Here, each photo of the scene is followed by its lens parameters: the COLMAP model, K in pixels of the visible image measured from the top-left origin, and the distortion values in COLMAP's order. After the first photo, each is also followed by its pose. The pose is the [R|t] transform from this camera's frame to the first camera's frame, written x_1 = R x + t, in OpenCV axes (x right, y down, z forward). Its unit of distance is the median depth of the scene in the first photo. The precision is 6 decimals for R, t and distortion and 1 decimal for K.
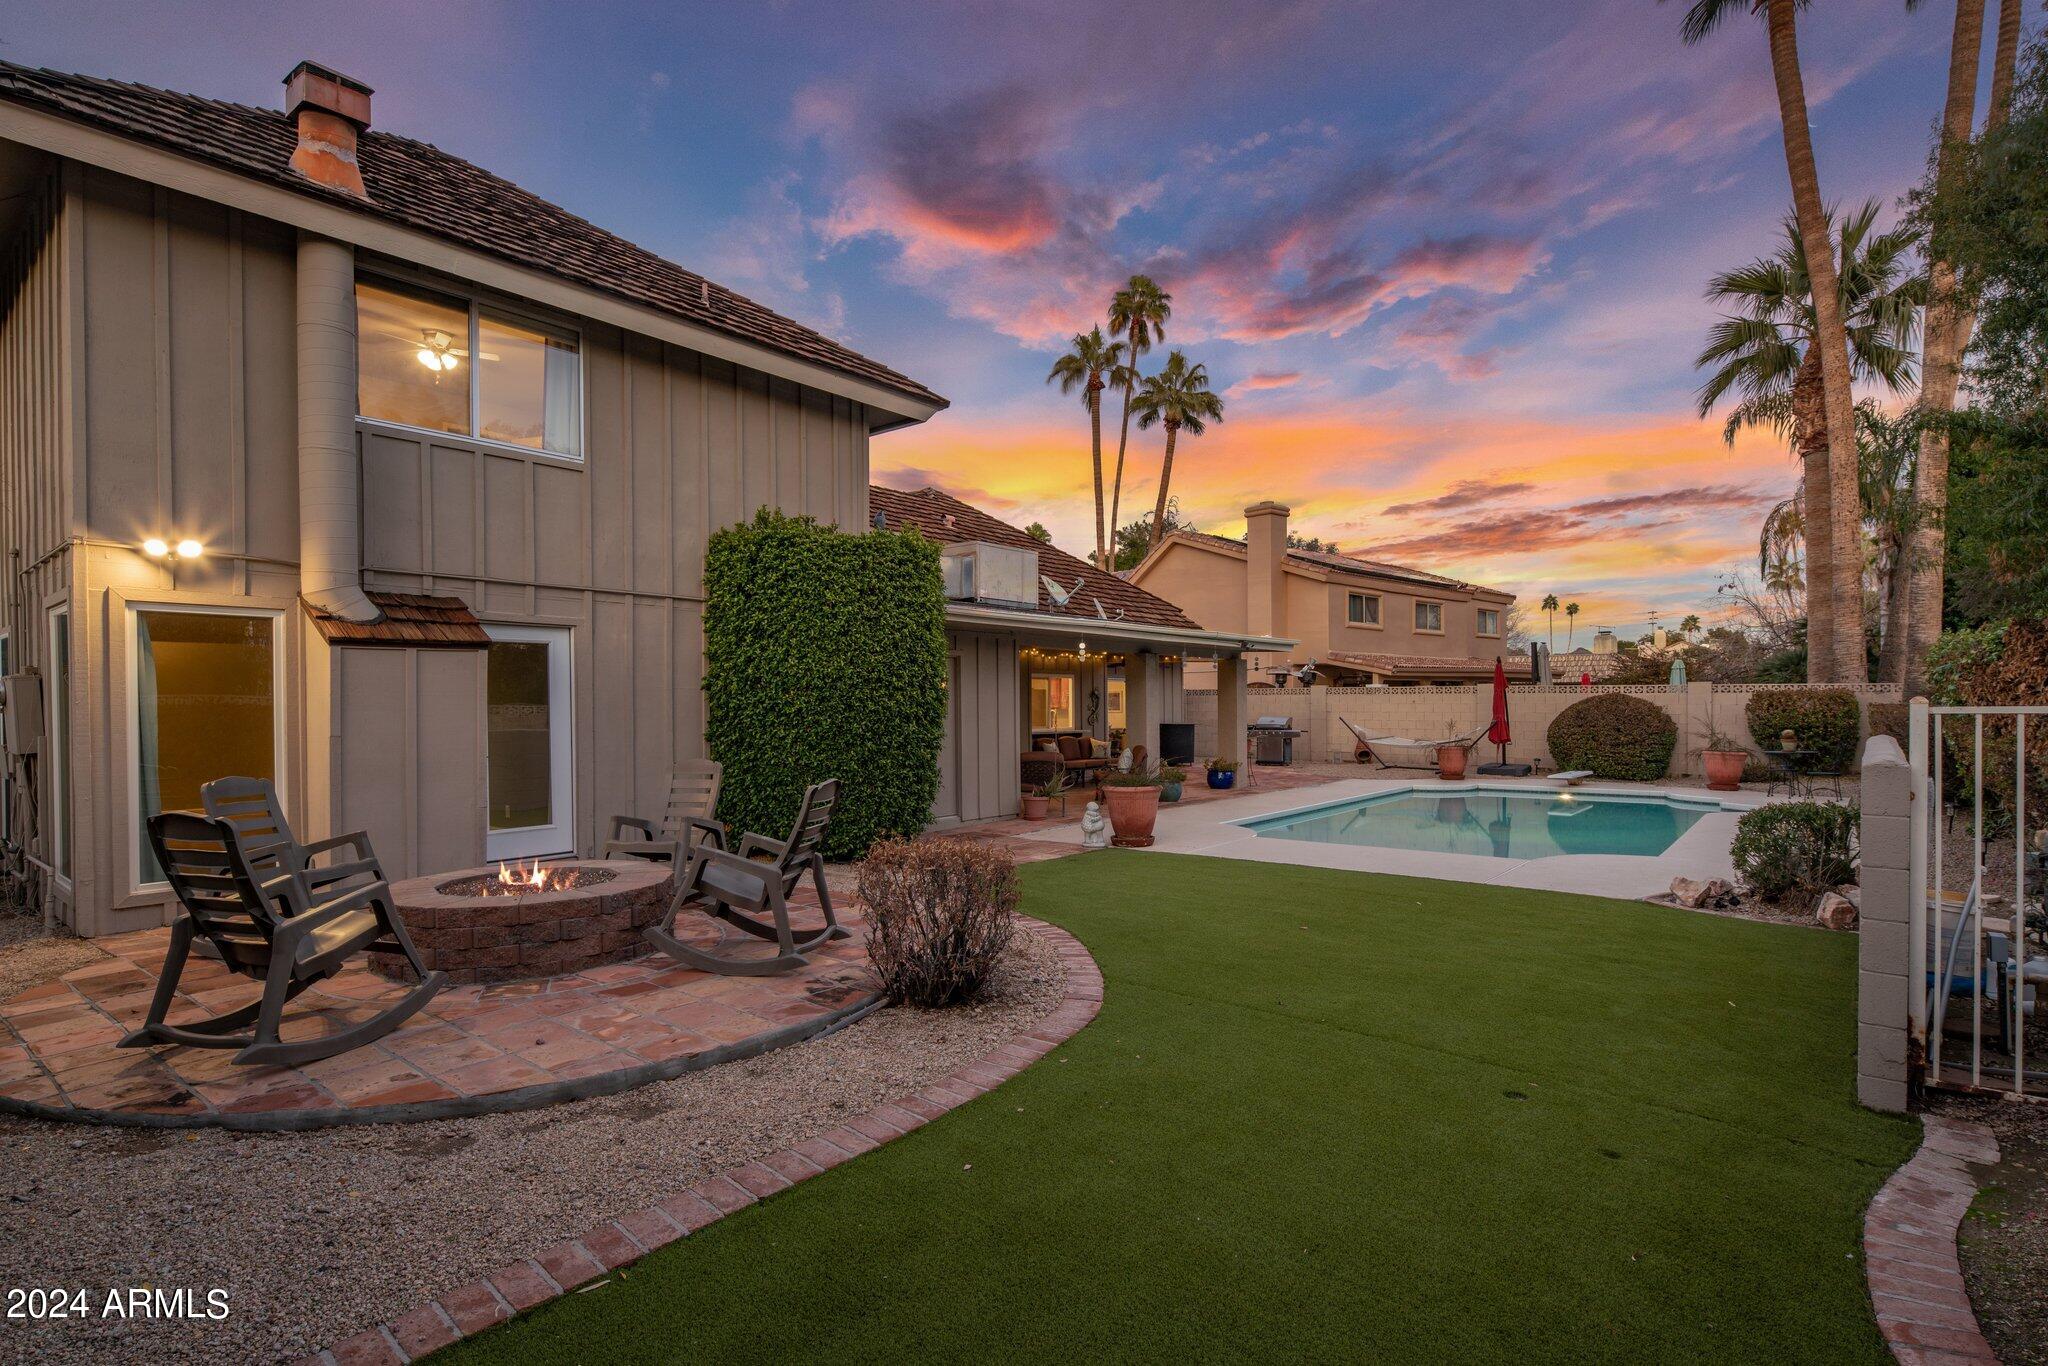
lens RADIAL K [[1019.4, 0, 987.4], [0, 1019.4, 713.0], [0, 0, 1]] dist [-0.022212, 0.000780]
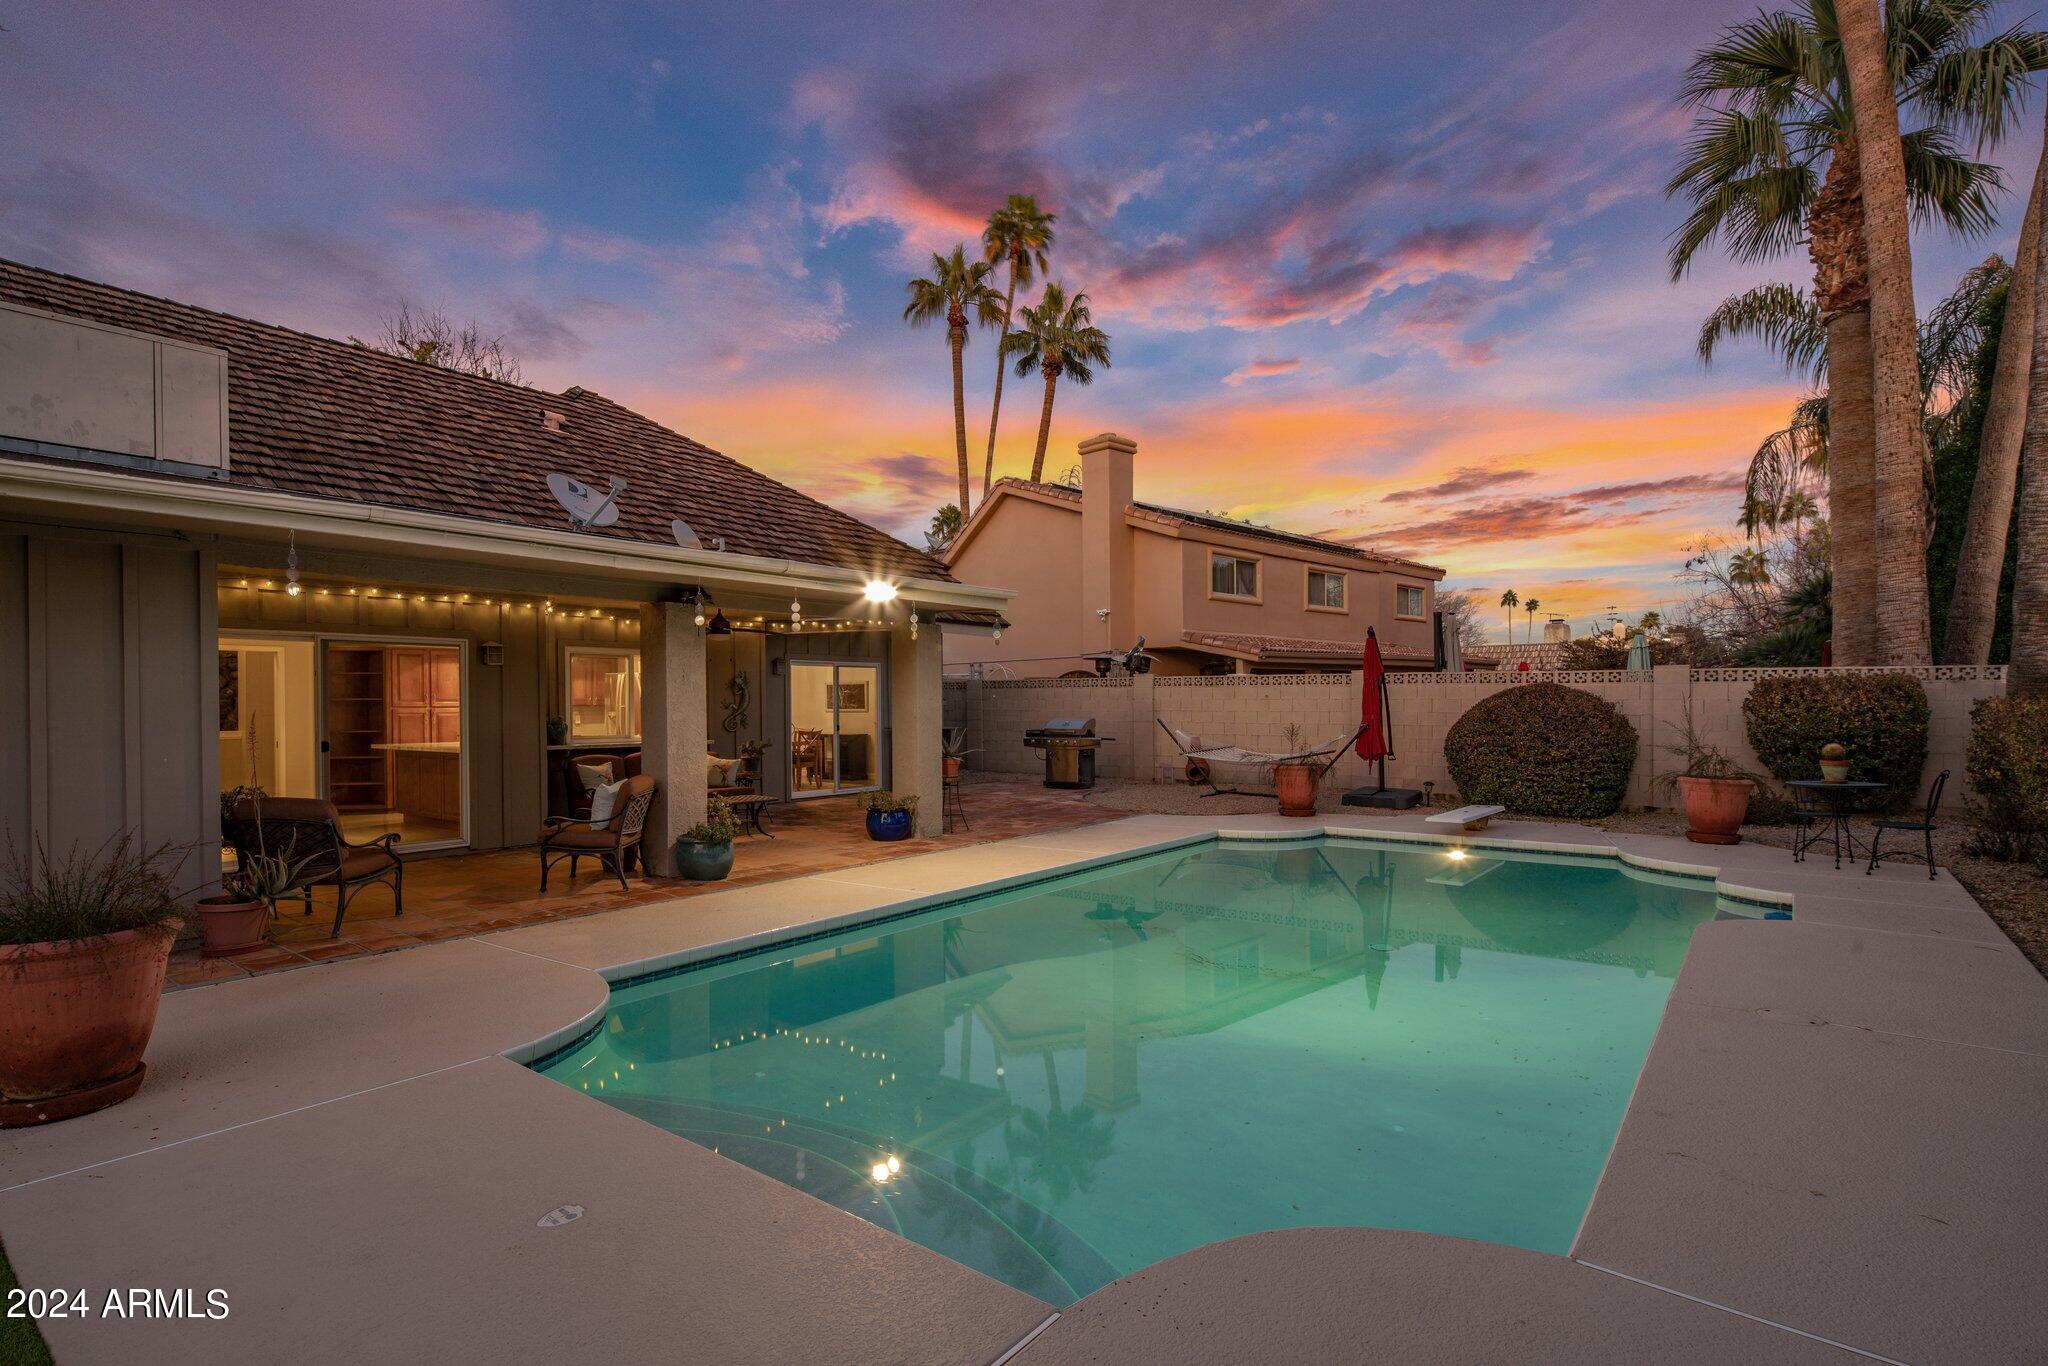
lens RADIAL K [[1021.2, 0, 1022.0], [0, 1021.2, 708.3], [0, 0, 1]] dist [0.001036, -0.000574]
pose [[0.998340, 0.000148, 0.057592, 0.229311], [0.000040, 0.999995, -0.003267, -0.000822], [-0.057593, 0.003264, 0.998335, 0.335273]]
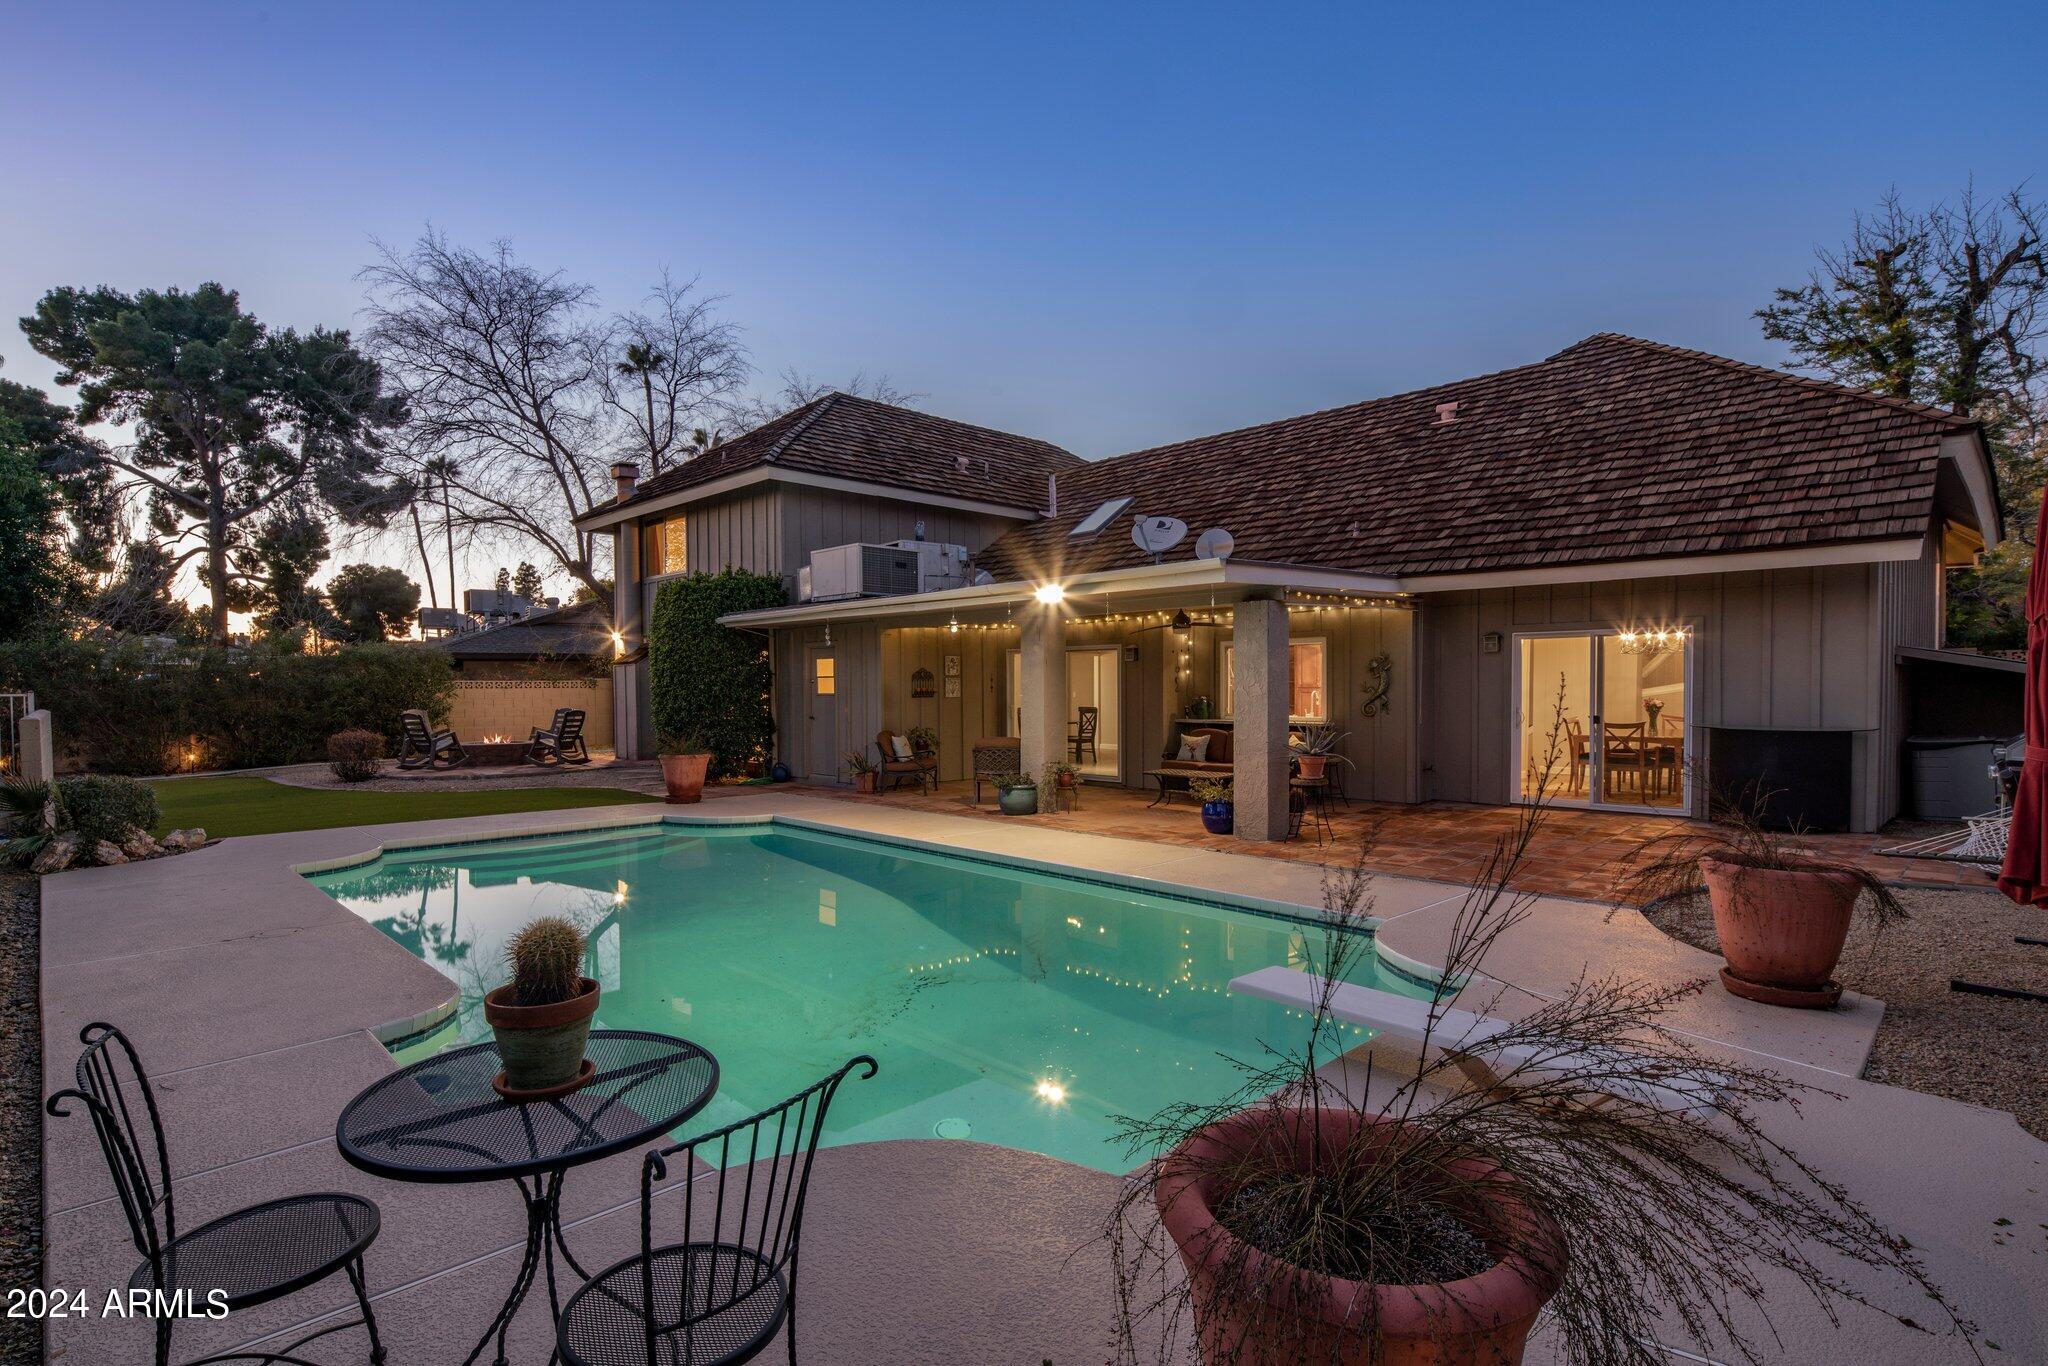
lens RADIAL K [[1019.4, 0, 987.4], [0, 1019.4, 713.0], [0, 0, 1]] dist [-0.022212, 0.000780]
pose [[-0.094793, 0.024380, -0.995198, 0.682334], [-0.004038, 0.999682, 0.024874, -0.004056], [0.995489, 0.006377, -0.094665, 0.770689]]
